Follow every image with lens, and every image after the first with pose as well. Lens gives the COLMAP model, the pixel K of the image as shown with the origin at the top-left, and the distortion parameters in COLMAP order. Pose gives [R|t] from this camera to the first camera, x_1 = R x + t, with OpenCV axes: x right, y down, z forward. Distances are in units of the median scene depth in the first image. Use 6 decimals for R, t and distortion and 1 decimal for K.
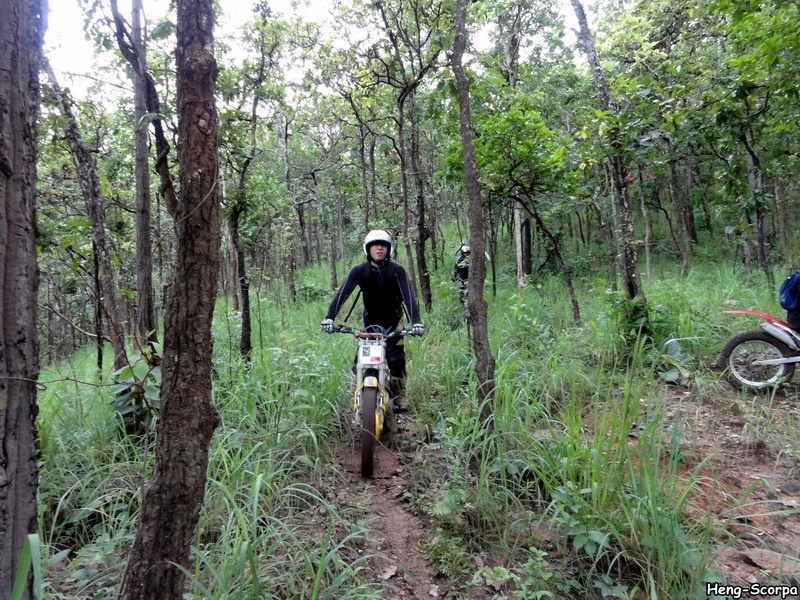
lens RADIAL K [[559.4, 0, 402.8], [0, 559.4, 302.4], [0, 0, 1]] dist [-0.009280, 0.006071]
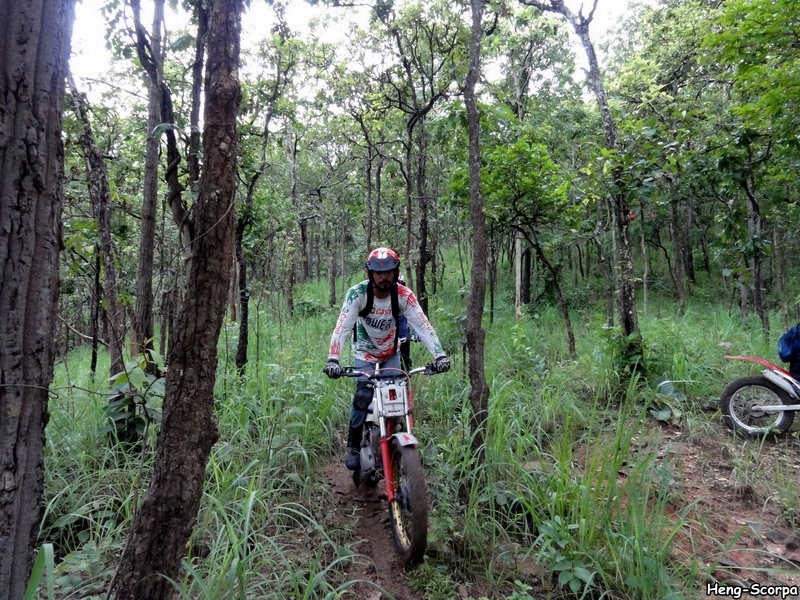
lens RADIAL K [[559.4, 0, 402.8], [0, 559.4, 302.4], [0, 0, 1]] dist [-0.009280, 0.006071]
pose [[0.998029, 0.062590, 0.004531, -0.002543], [-0.062384, 0.997385, -0.036481, -0.002861], [-0.006803, 0.036126, 0.999324, -0.005095]]
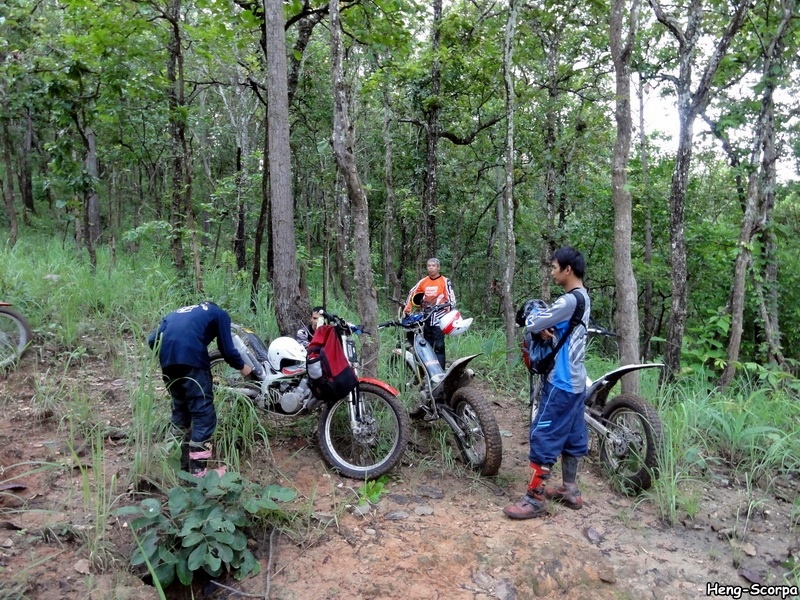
lens RADIAL K [[559.4, 0, 402.8], [0, 559.4, 302.4], [0, 0, 1]] dist [-0.009280, 0.006071]
pose [[0.489587, 0.015813, 0.871811, 0.019444], [-0.056597, 0.998303, 0.013676, -0.003437], [-0.870116, -0.056037, 0.489652, -0.039193]]
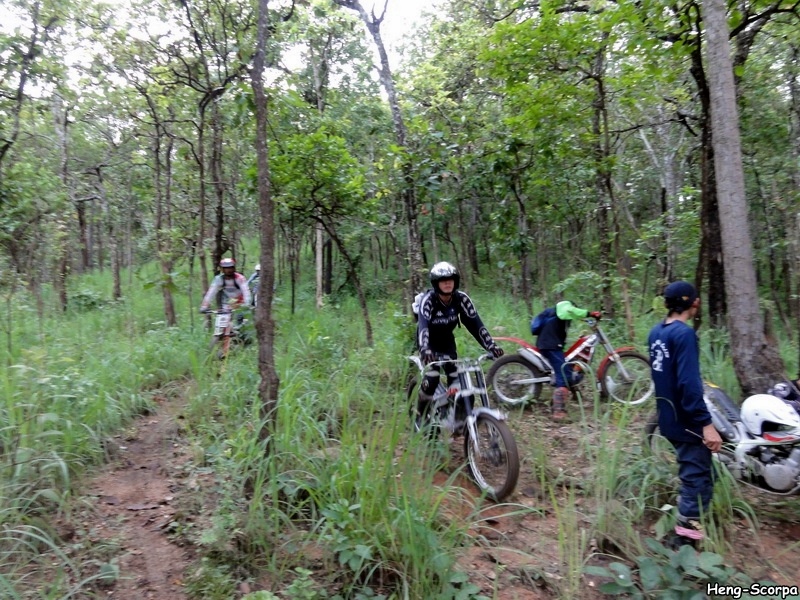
lens RADIAL K [[559.4, 0, 402.8], [0, 559.4, 302.4], [0, 0, 1]] dist [-0.009280, 0.006071]
pose [[0.939282, 0.048369, 0.339720, 0.012318], [-0.037562, 0.998559, -0.038321, -0.001837], [-0.341084, 0.023234, 0.939746, -0.005497]]
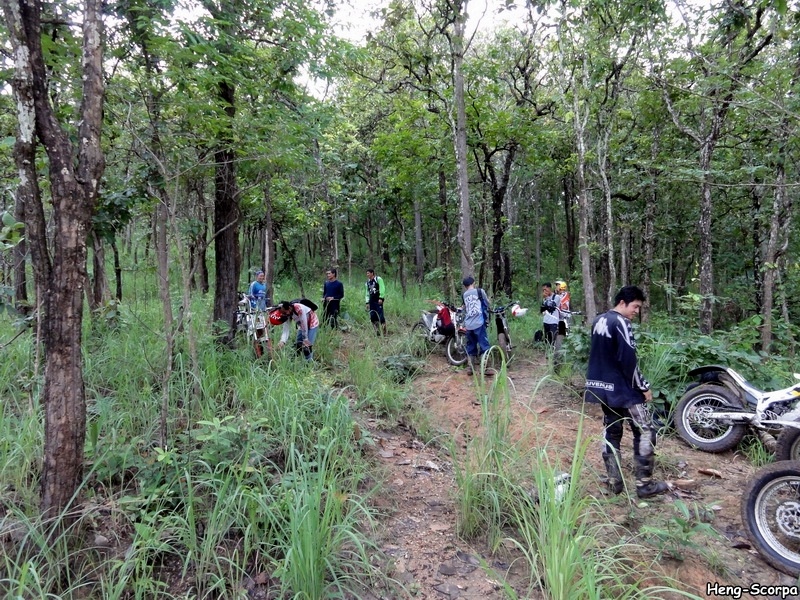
lens RADIAL K [[630.7, 0, 400.0], [0, 630.7, 300.0], [0, 0, 1]] dist [0.000716, 0.000565]
pose [[0.894592, 0.059279, 0.442934, -0.289146], [-0.054708, 0.998235, -0.023104, 0.041387], [-0.443522, -0.003564, 0.896256, -0.881808]]
